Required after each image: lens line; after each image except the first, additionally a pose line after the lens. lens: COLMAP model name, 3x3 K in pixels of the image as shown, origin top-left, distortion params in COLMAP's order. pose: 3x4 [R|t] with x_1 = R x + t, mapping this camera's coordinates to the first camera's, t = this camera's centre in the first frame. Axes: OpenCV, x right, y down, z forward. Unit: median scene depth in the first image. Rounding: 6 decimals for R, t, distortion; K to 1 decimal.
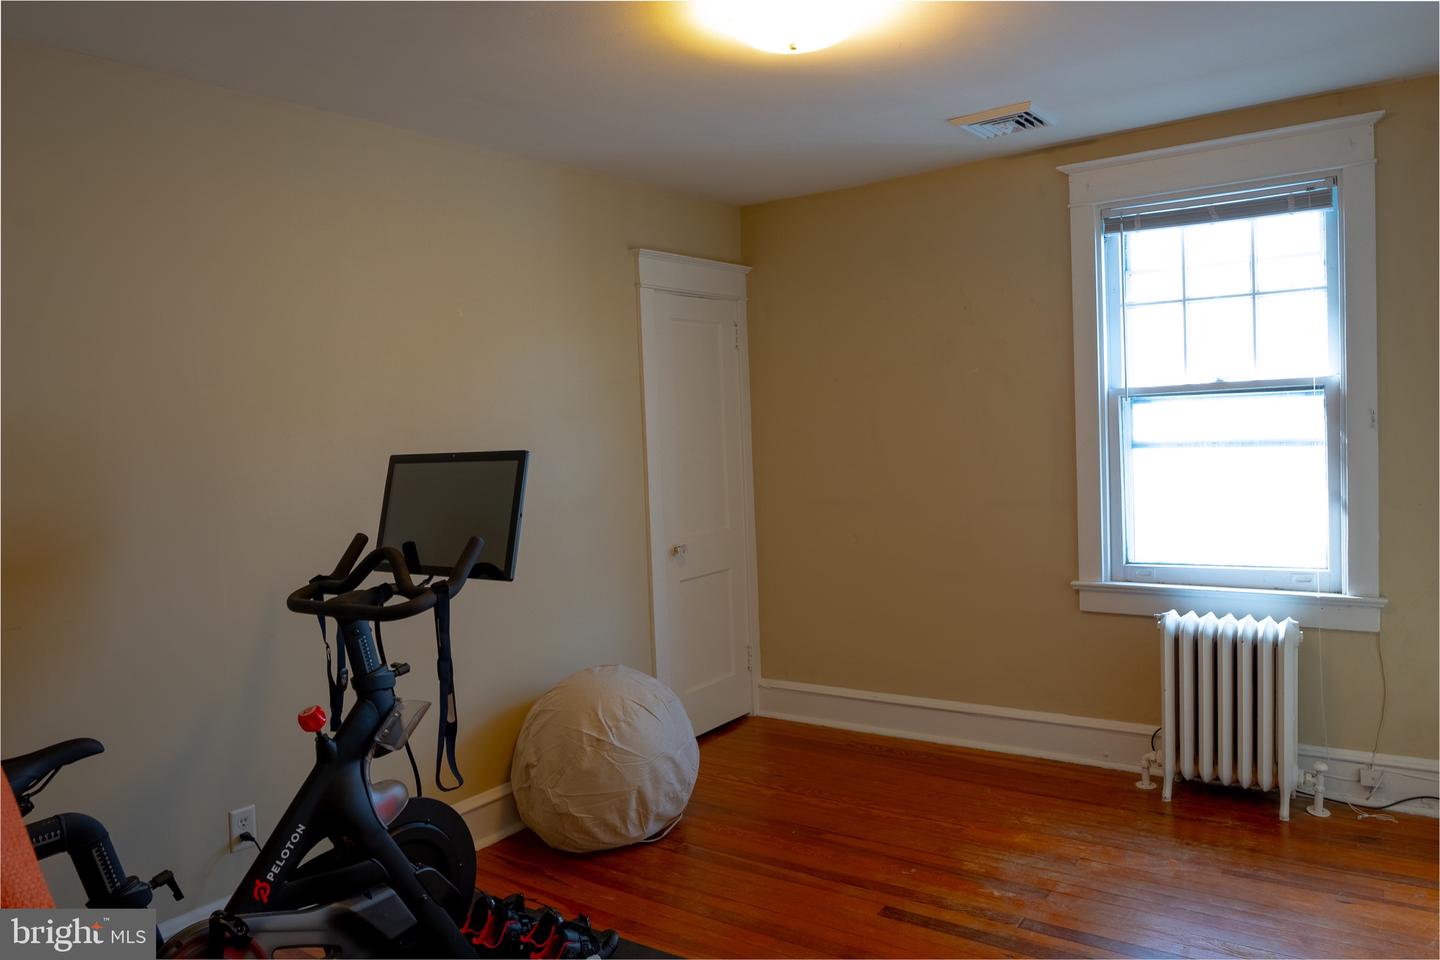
lens RADIAL K [[997.5, 0, 721.1], [0, 997.5, 480.9], [0, 0, 1]] dist [-0.064599, 0.003200]
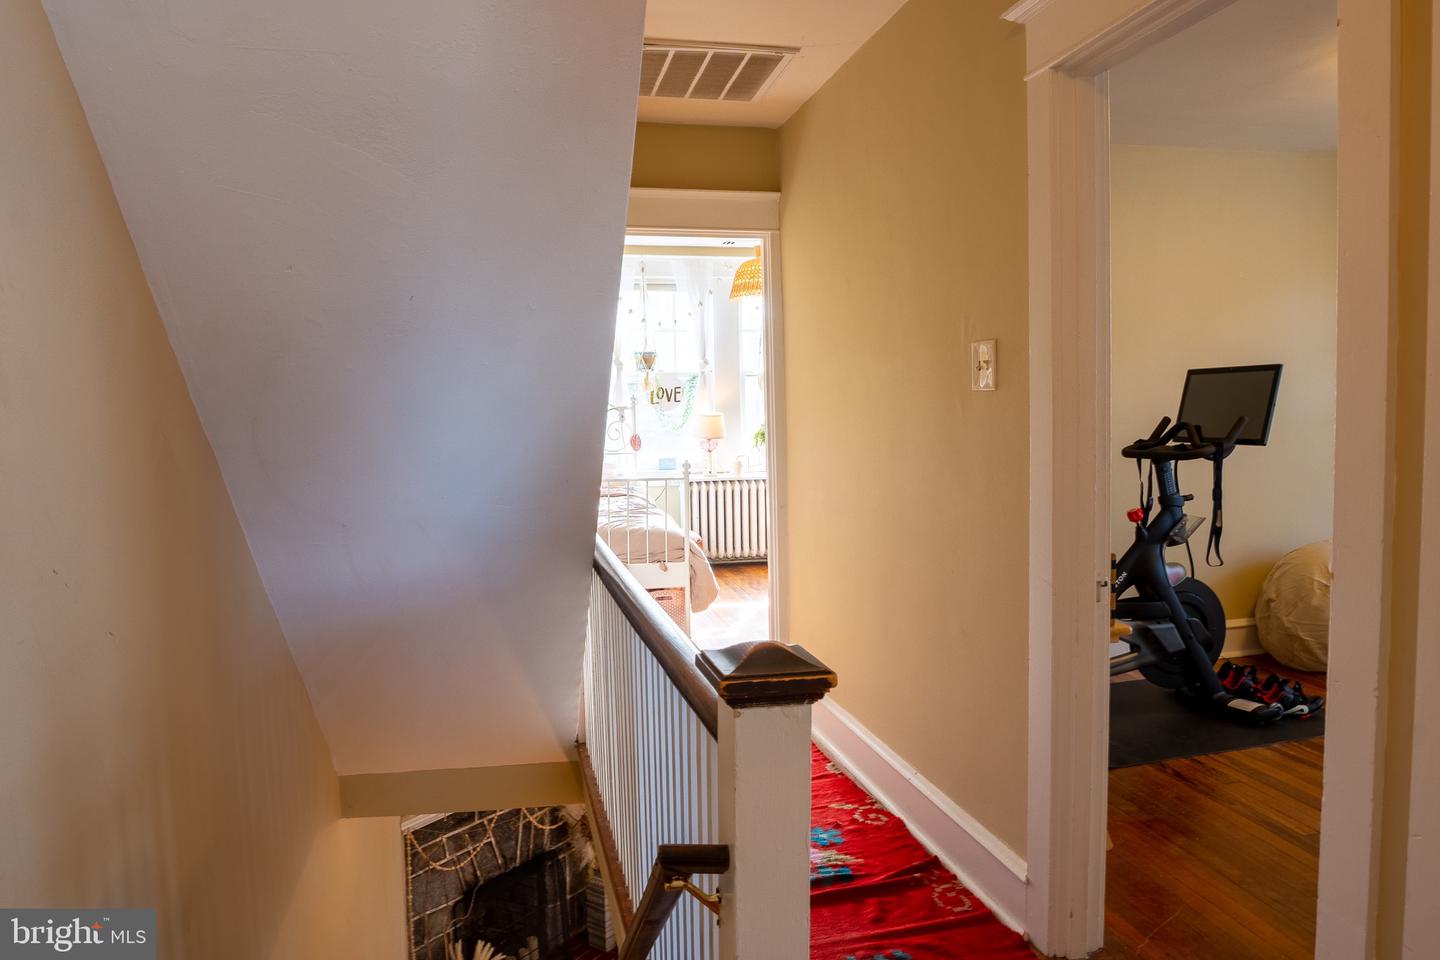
lens RADIAL K [[997.5, 0, 717.5], [0, 997.5, 482.3], [0, 0, 1]] dist [-0.064599, 0.003200]
pose [[0.740570, 0.069907, -0.668333, 0.188075], [-0.042751, 0.997461, 0.056962, 0.107277], [0.670617, -0.013612, 0.741678, -0.740498]]
